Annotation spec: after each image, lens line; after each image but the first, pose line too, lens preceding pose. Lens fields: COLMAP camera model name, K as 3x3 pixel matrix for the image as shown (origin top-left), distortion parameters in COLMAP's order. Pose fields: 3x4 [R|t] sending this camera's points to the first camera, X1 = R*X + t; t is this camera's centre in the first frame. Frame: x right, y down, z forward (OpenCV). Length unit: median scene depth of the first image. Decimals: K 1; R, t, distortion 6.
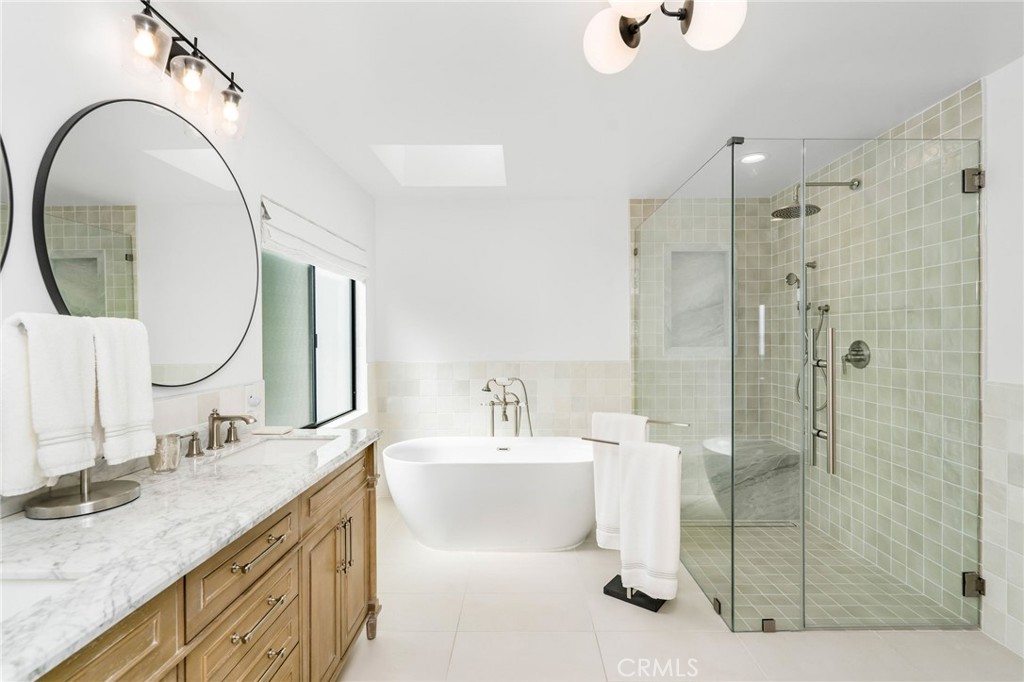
lens RADIAL K [[463.2, 0, 513.3], [0, 463.2, 331.8], [0, 0, 1]] dist [-0.000188, 0.000240]
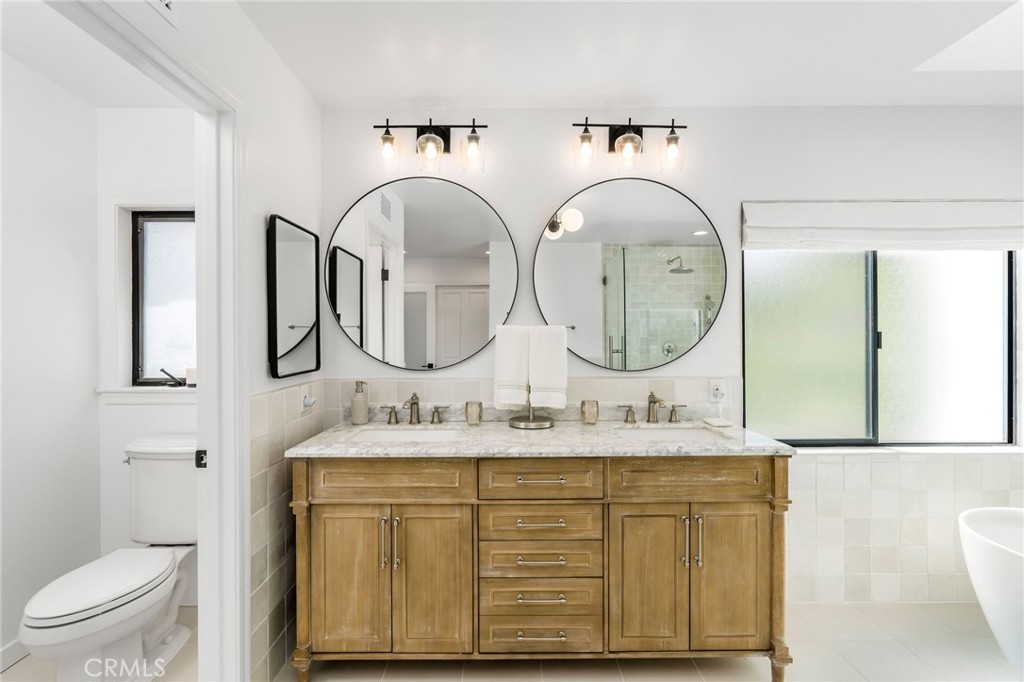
lens RADIAL K [[463.2, 0, 513.3], [0, 463.2, 331.8], [0, 0, 1]] dist [-0.000188, 0.000240]
pose [[0.037149, 0.006048, -0.999291, 0.635245], [0.013977, 0.999881, 0.006571, -0.015853], [0.999212, -0.014211, 0.037060, 0.564427]]
